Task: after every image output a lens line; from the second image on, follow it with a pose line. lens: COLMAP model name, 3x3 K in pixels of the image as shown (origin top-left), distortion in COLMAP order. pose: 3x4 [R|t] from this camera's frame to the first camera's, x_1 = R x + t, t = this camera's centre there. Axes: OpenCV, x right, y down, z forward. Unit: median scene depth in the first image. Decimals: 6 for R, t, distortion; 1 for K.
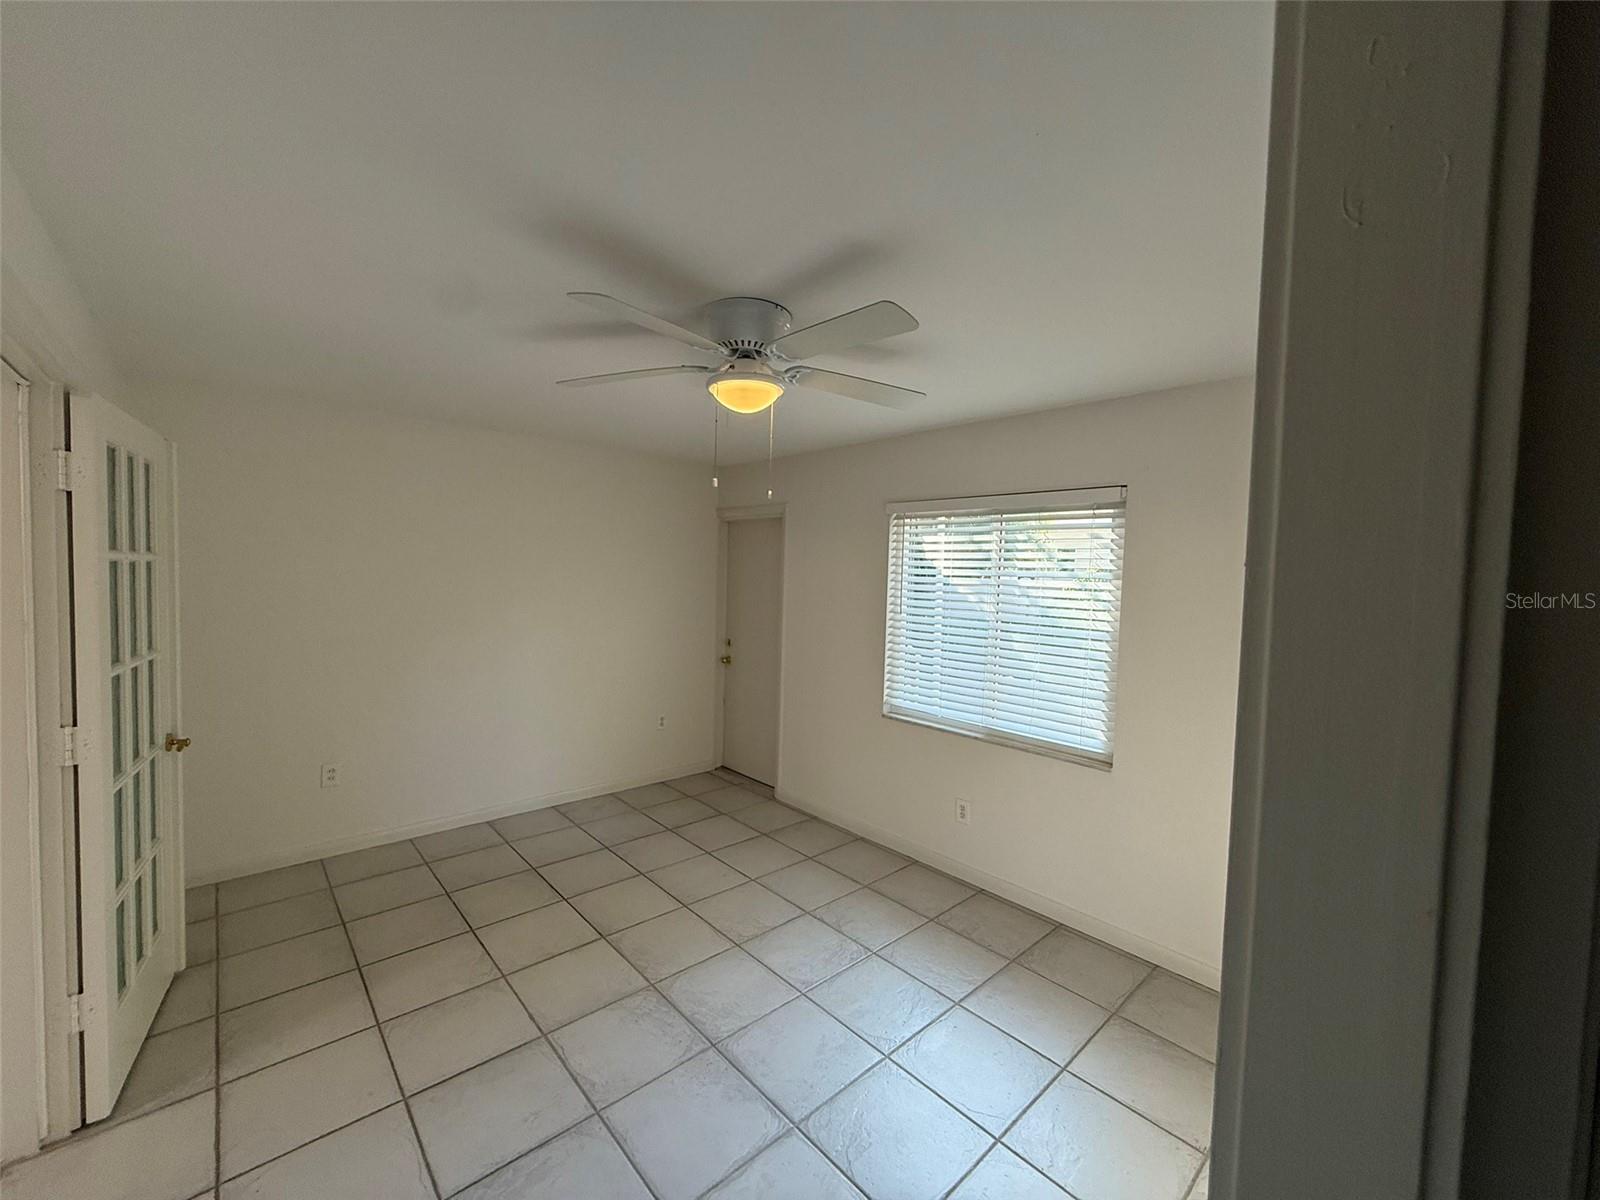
lens RADIAL K [[632.9, 0, 798.7], [0, 632.9, 600.7], [0, 0, 1]] dist [-0.001475, -0.000135]
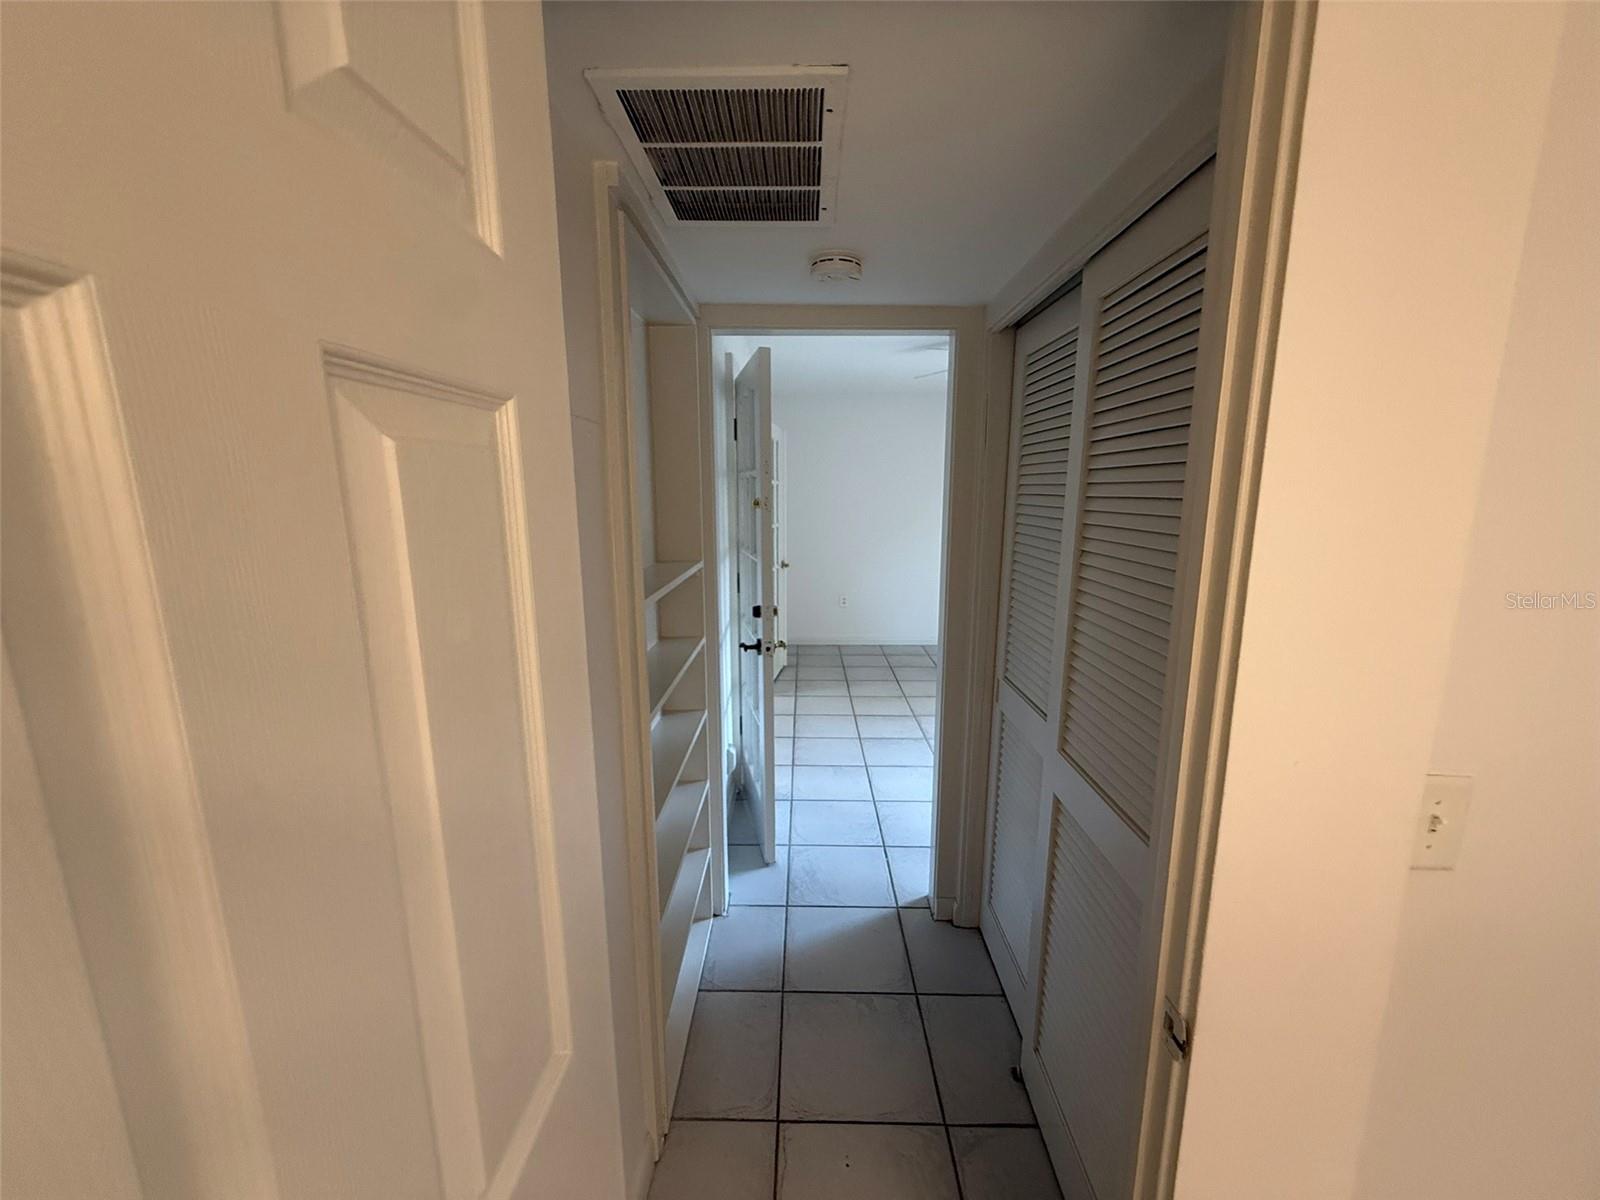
lens RADIAL K [[632.9, 0, 797.9], [0, 632.9, 604.0], [0, 0, 1]] dist [-0.001475, -0.000135]
pose [[0.737133, 0.097775, -0.668636, 0.485051], [-0.011220, 0.991111, 0.132562, 0.053908], [0.675654, -0.090214, 0.731678, -0.535651]]
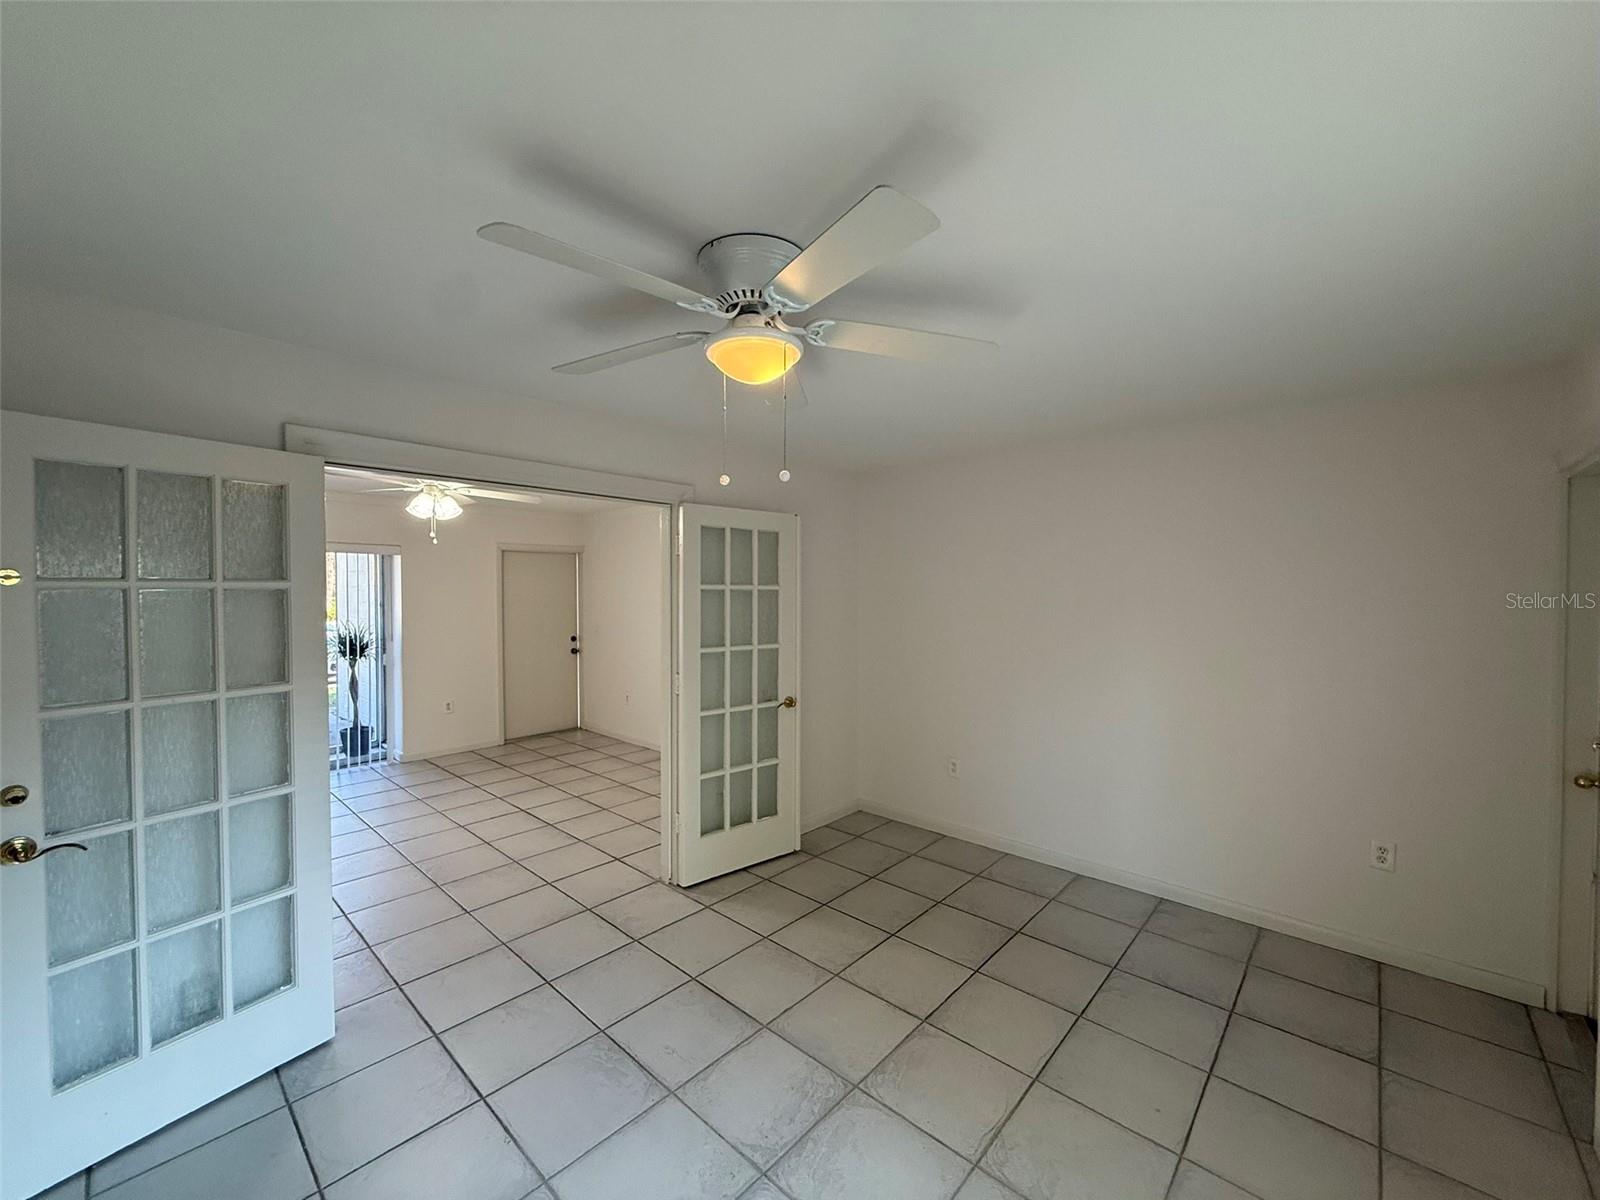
lens RADIAL K [[632.9, 0, 796.0], [0, 632.9, 603.4], [0, 0, 1]] dist [-0.001475, -0.000135]
pose [[0.097433, -0.003617, -0.995236, 0.510452], [-0.043506, 0.999022, -0.007890, -0.013005], [0.994291, 0.044068, 0.097180, 0.706893]]
